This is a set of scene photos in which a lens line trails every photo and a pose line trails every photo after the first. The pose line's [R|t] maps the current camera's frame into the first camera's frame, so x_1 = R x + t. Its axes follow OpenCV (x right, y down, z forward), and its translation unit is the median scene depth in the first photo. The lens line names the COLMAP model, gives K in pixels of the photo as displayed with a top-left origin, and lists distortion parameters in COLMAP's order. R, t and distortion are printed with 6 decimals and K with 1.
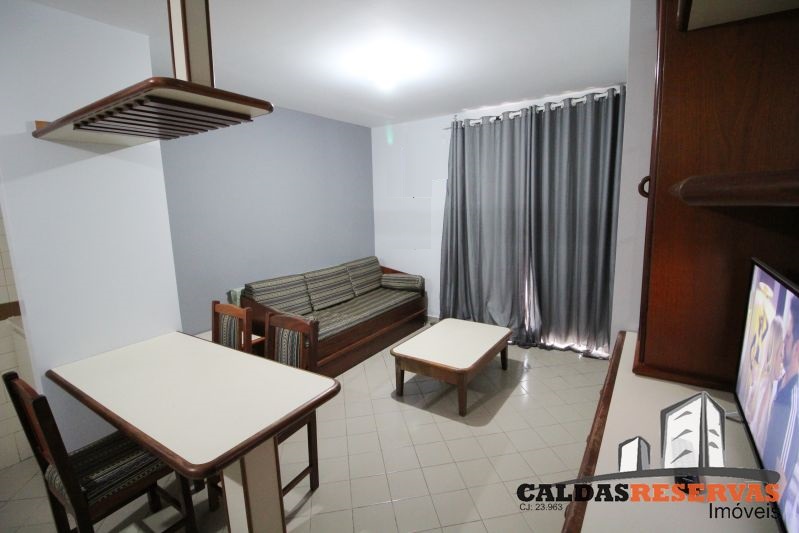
lens RADIAL K [[376.1, 0, 397.0], [0, 376.1, 263.2], [0, 0, 1]] dist [-0.001604, -0.000778]
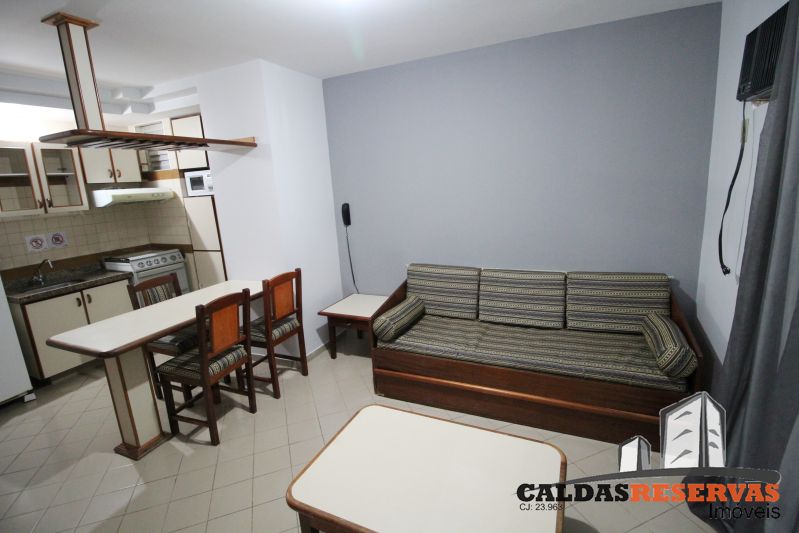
lens RADIAL K [[376.1, 0, 398.3], [0, 376.1, 263.1], [0, 0, 1]] dist [-0.001604, -0.000778]
pose [[0.153170, 0.230897, -0.960846, 0.440681], [-0.099893, 0.970957, 0.217402, -0.128778], [0.983138, 0.062683, 0.171786, 0.671148]]
